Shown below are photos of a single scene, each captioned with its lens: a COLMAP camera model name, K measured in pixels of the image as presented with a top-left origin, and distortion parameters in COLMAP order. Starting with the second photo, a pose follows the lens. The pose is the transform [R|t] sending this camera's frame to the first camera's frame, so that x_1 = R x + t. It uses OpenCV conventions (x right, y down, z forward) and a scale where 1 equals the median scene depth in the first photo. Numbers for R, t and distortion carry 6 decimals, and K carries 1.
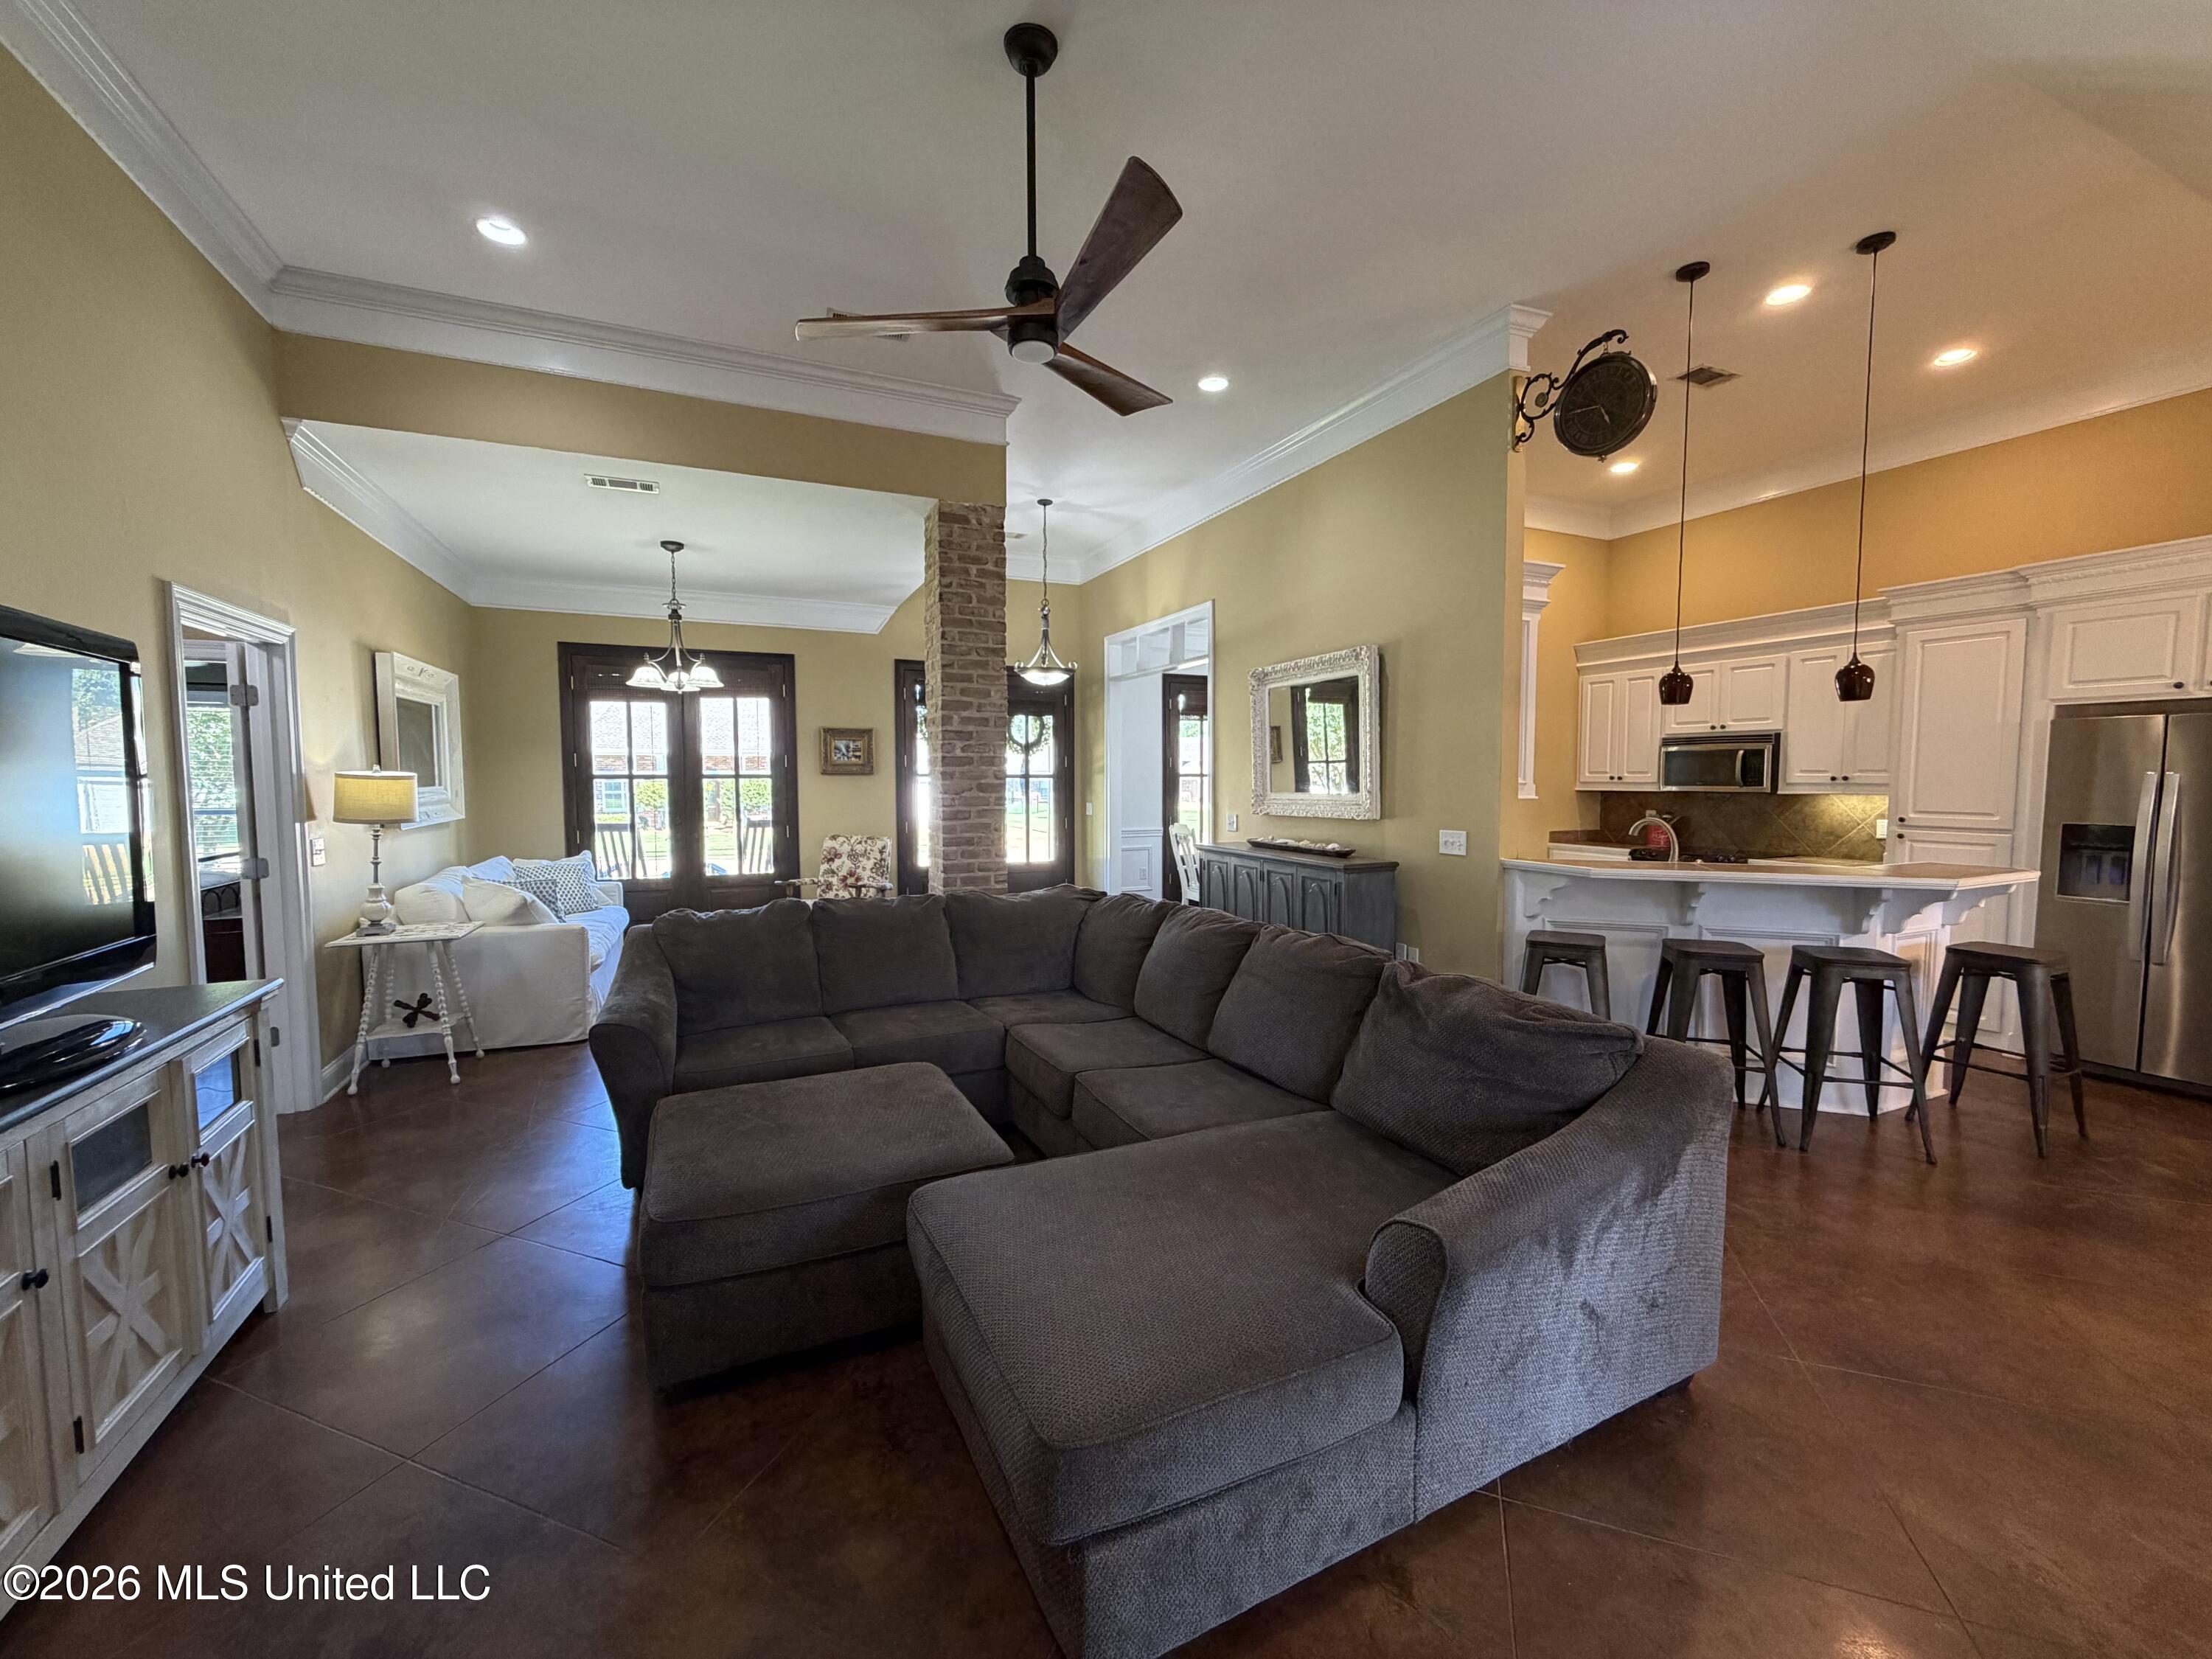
lens RADIAL K [[882.1, 0, 1103.3], [0, 882.1, 830.7], [0, 0, 1]] dist [0.000406, -0.000605]
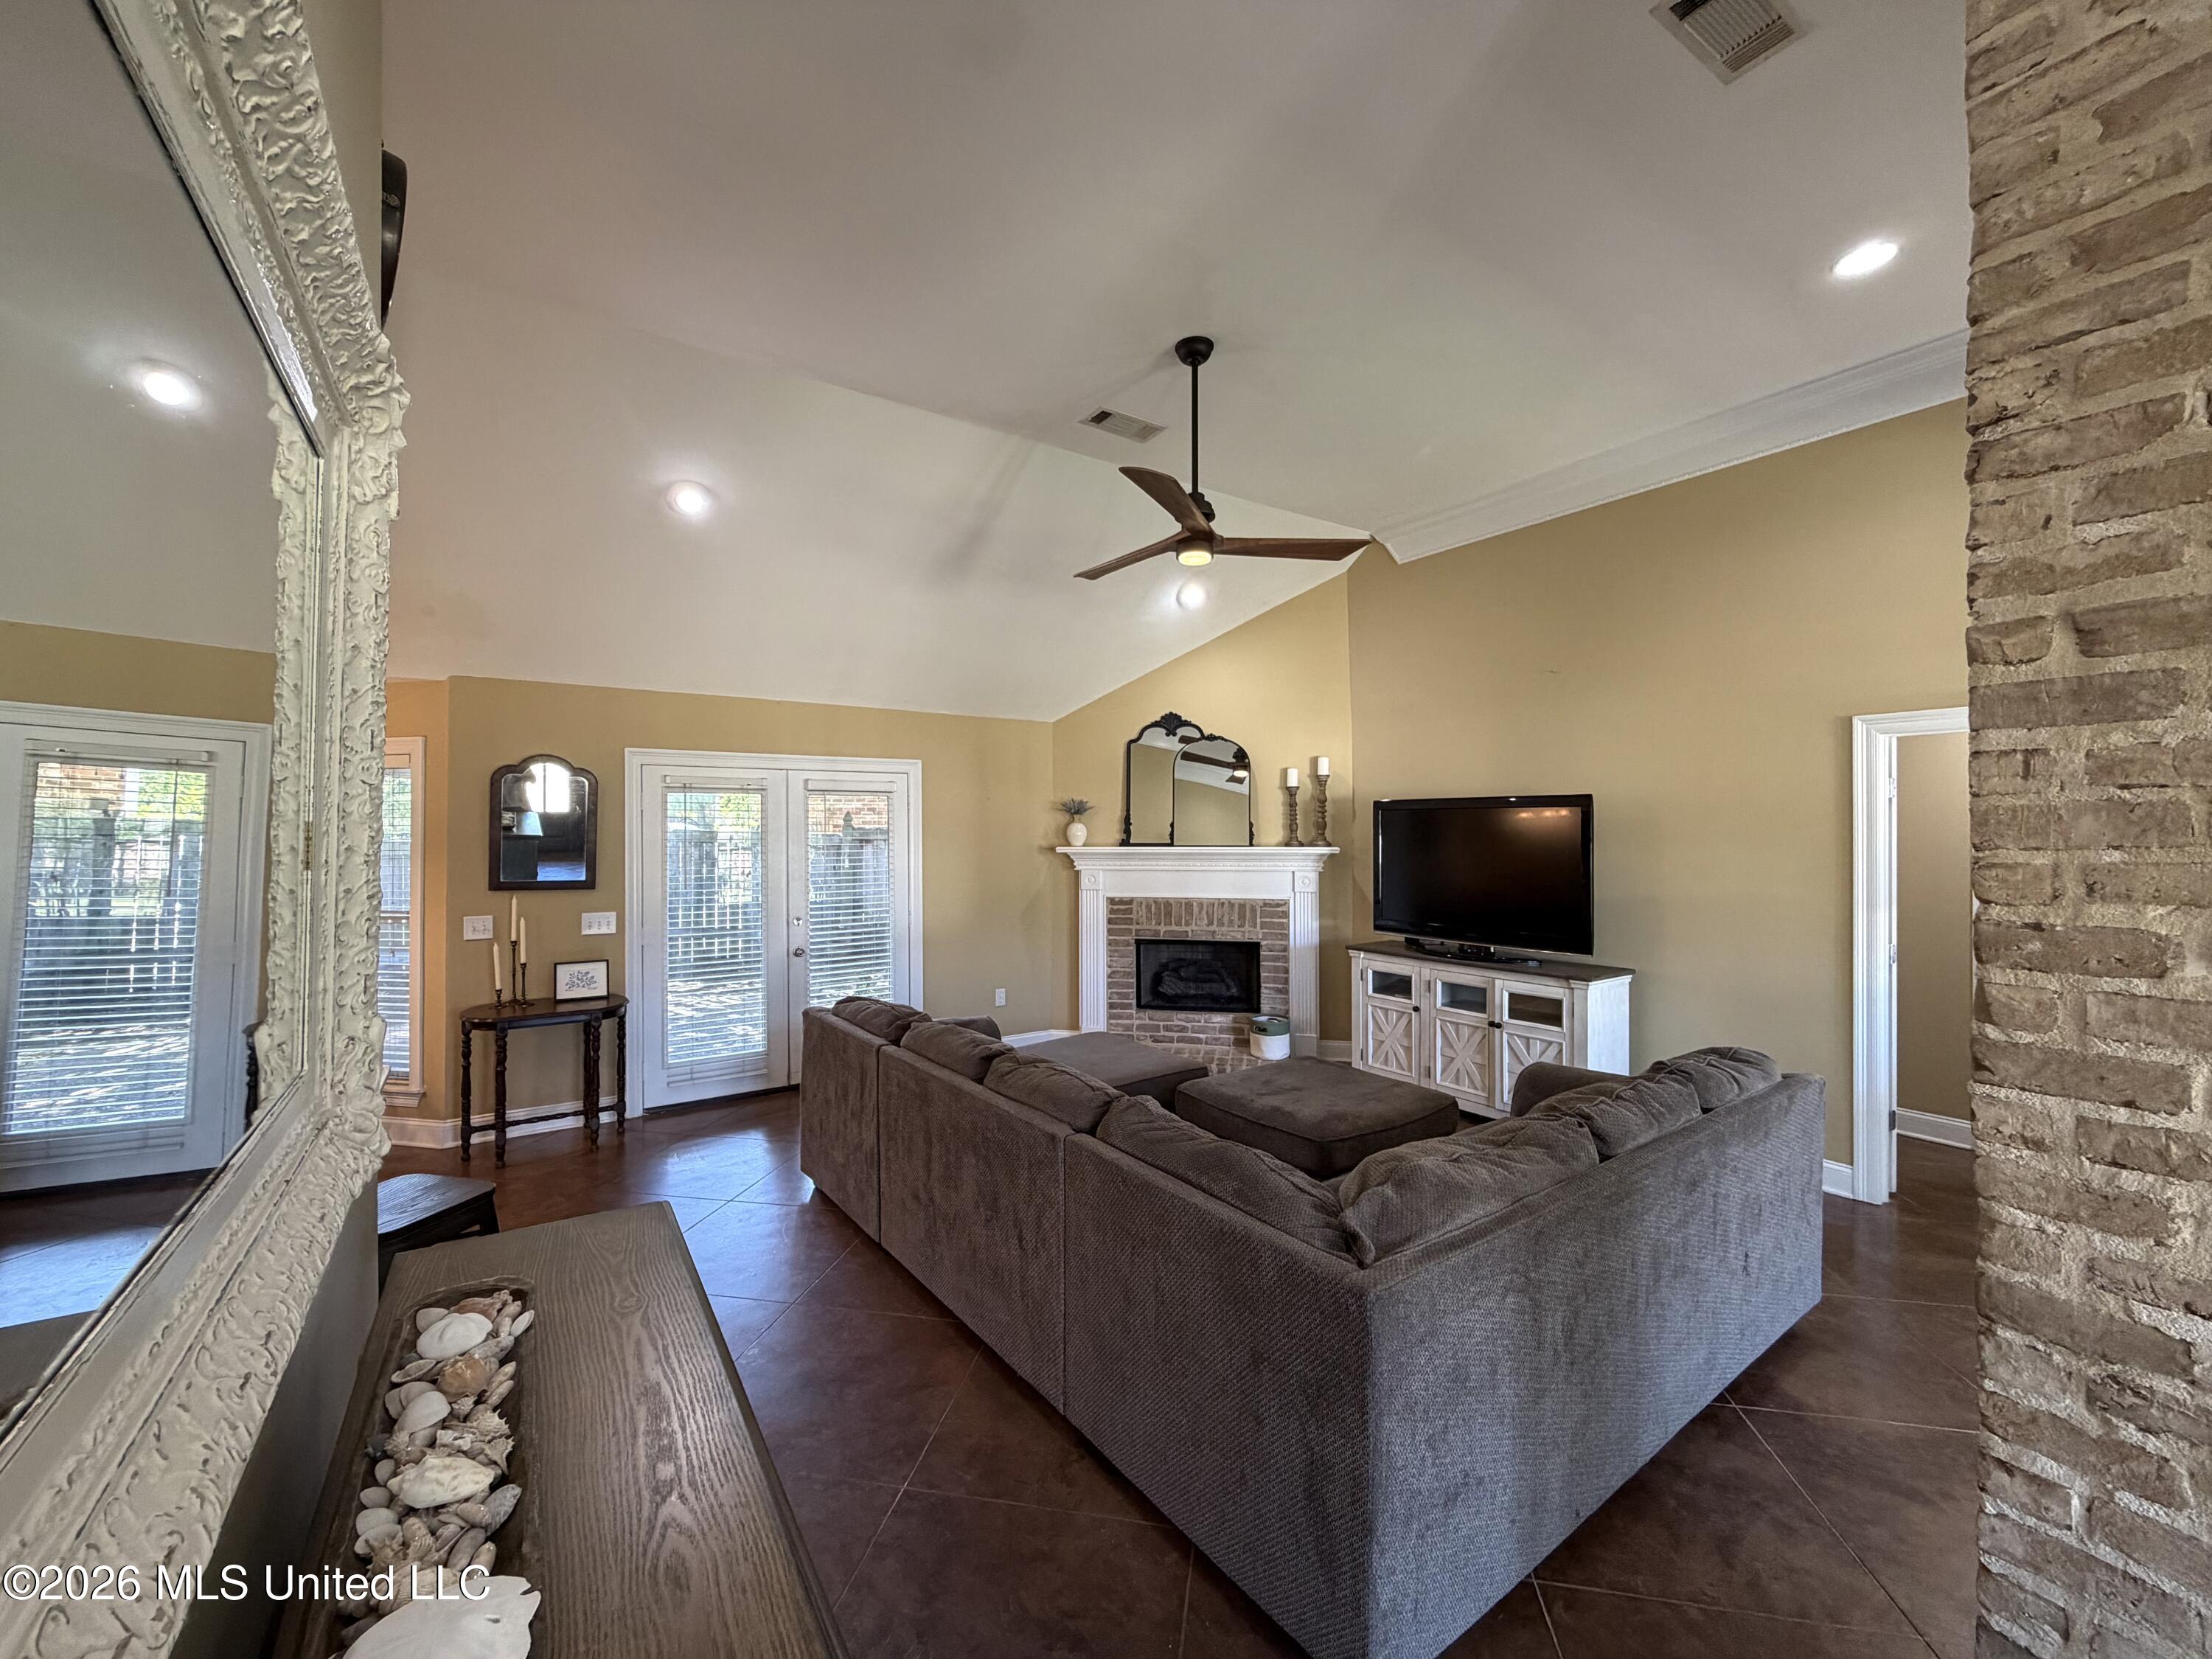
lens RADIAL K [[882.1, 0, 1100.0], [0, 882.1, 832.0], [0, 0, 1]] dist [0.000406, -0.000605]
pose [[-0.986322, 0.005469, -0.164738, 0.117159], [-0.005177, 0.997929, 0.064124, -0.084347], [0.164748, 0.064100, -0.984251, 0.950992]]
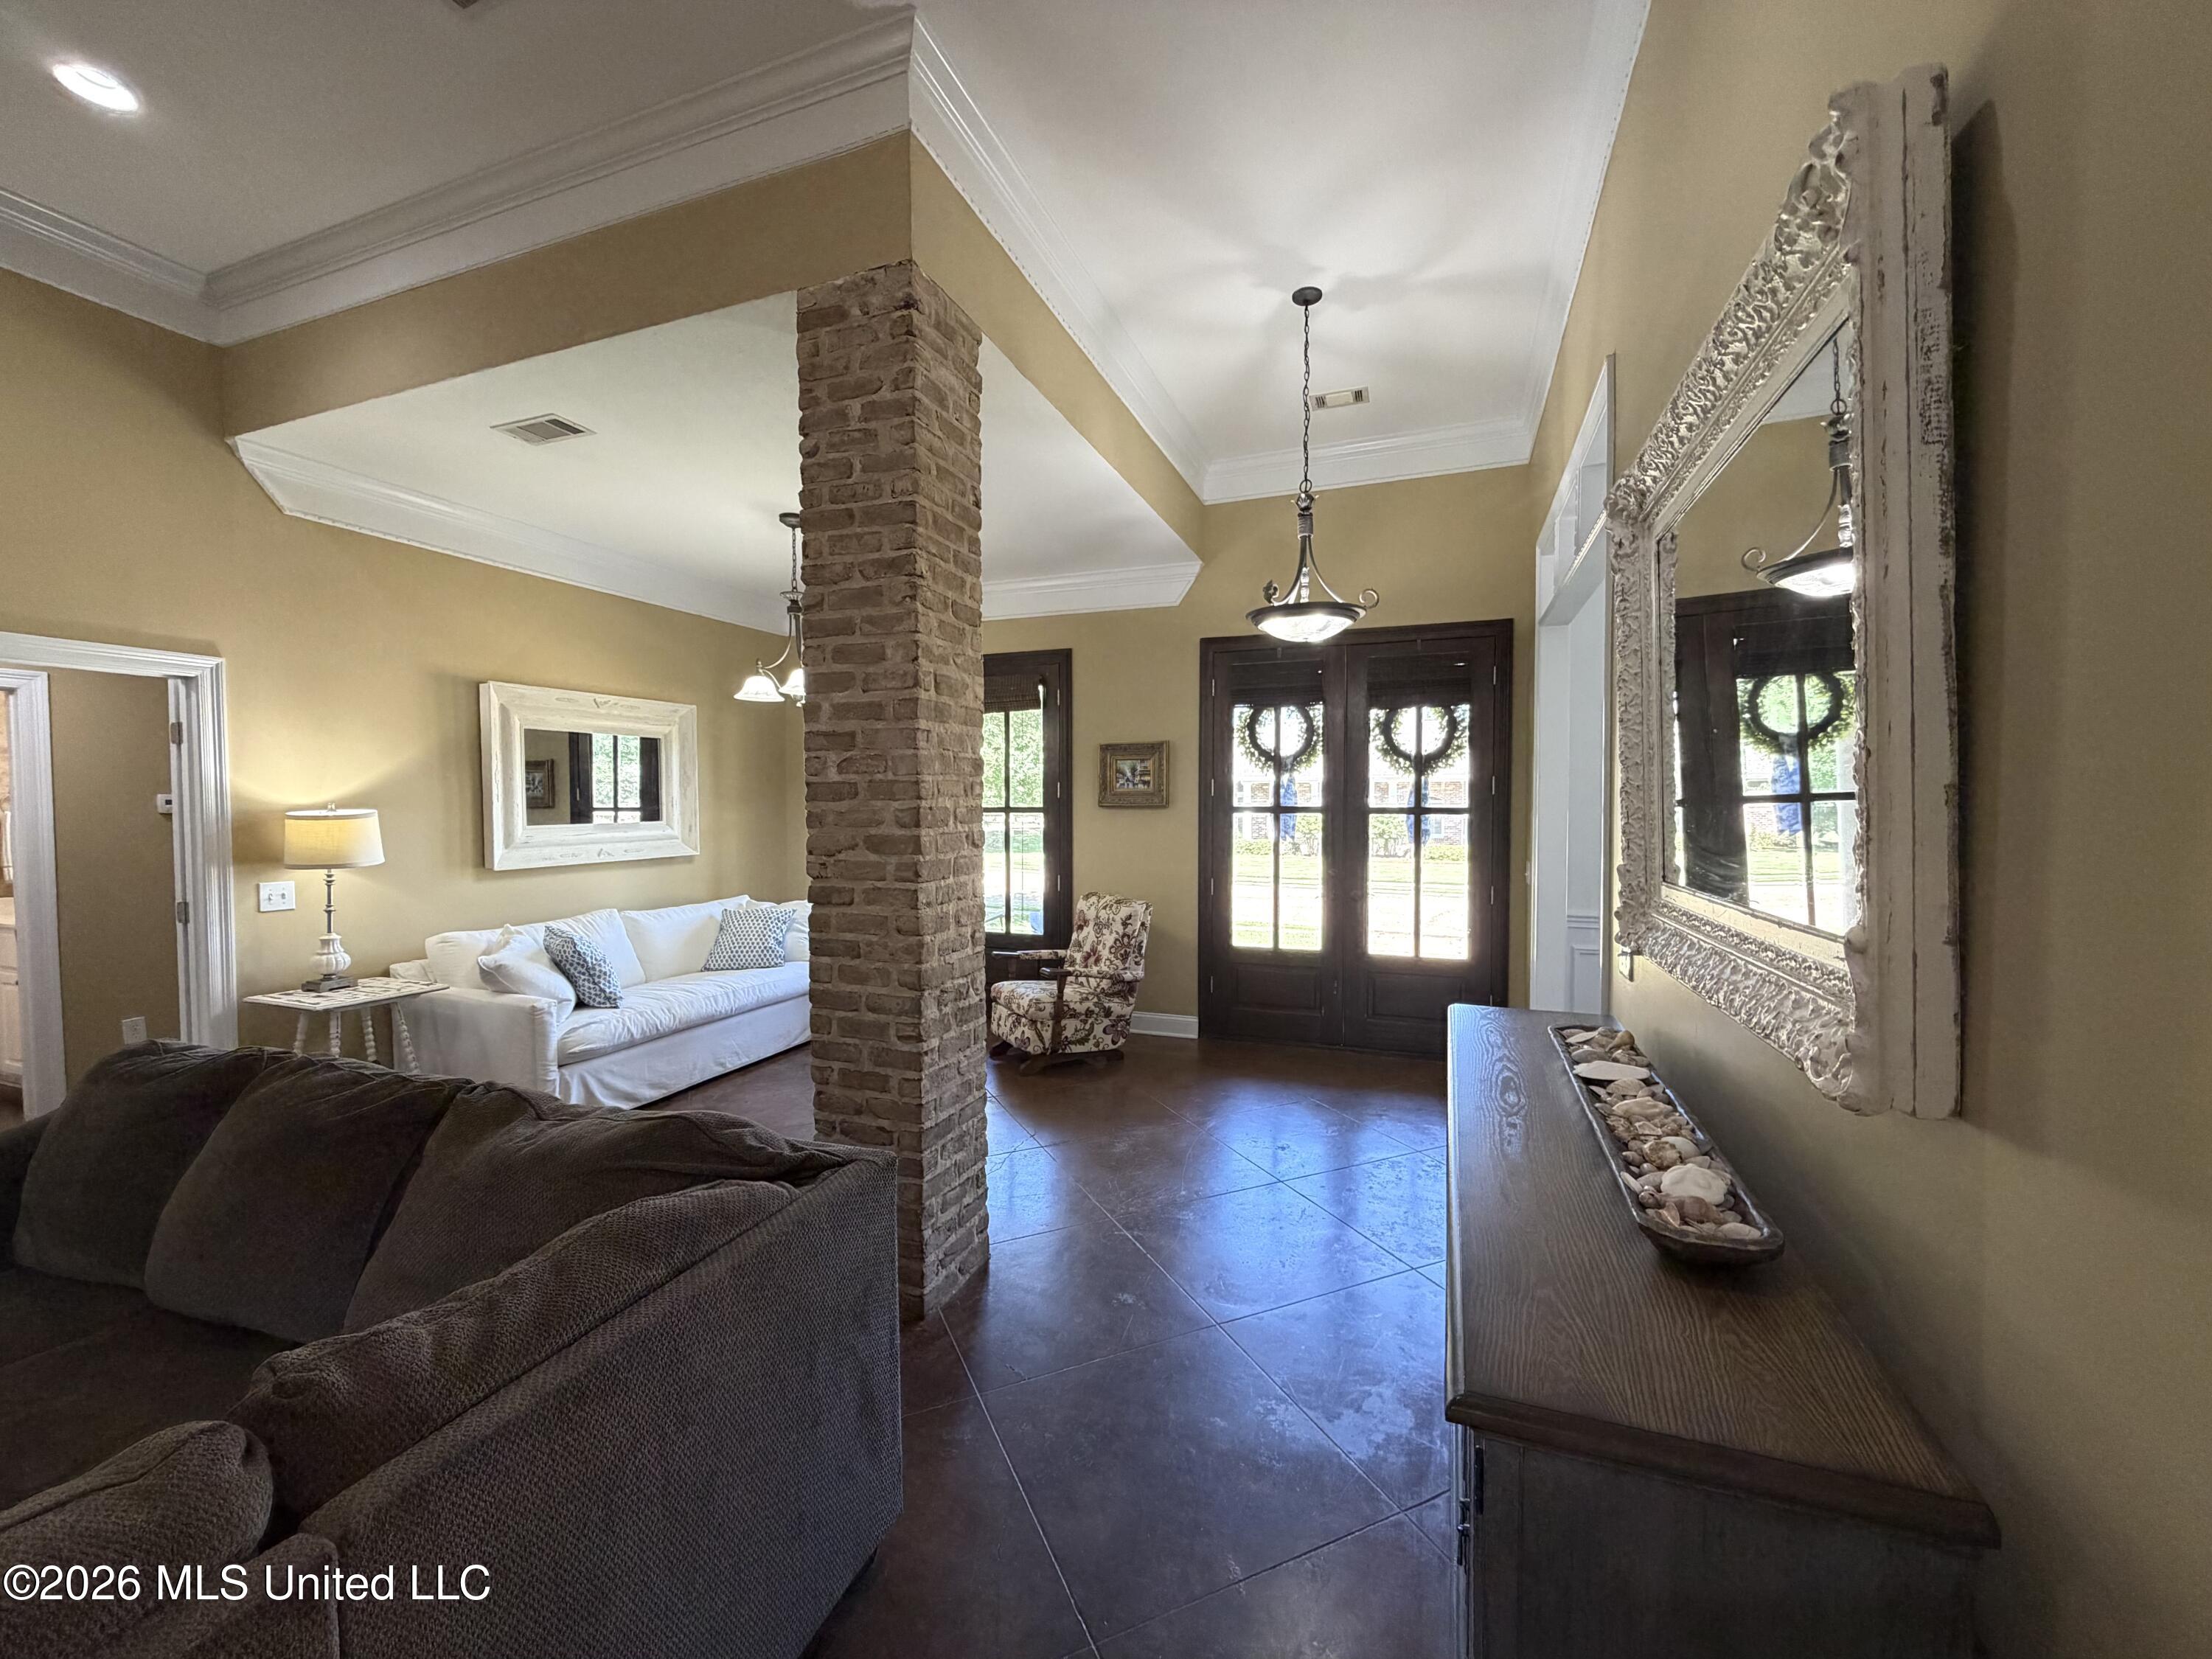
lens RADIAL K [[882.1, 0, 1104.2], [0, 882.1, 829.8], [0, 0, 1]] dist [0.000406, -0.000605]
pose [[0.707117, 0.021991, -0.706754, 0.241718], [-0.043087, 0.998999, -0.012024, -0.044366], [0.705782, 0.038954, 0.707357, 0.585638]]
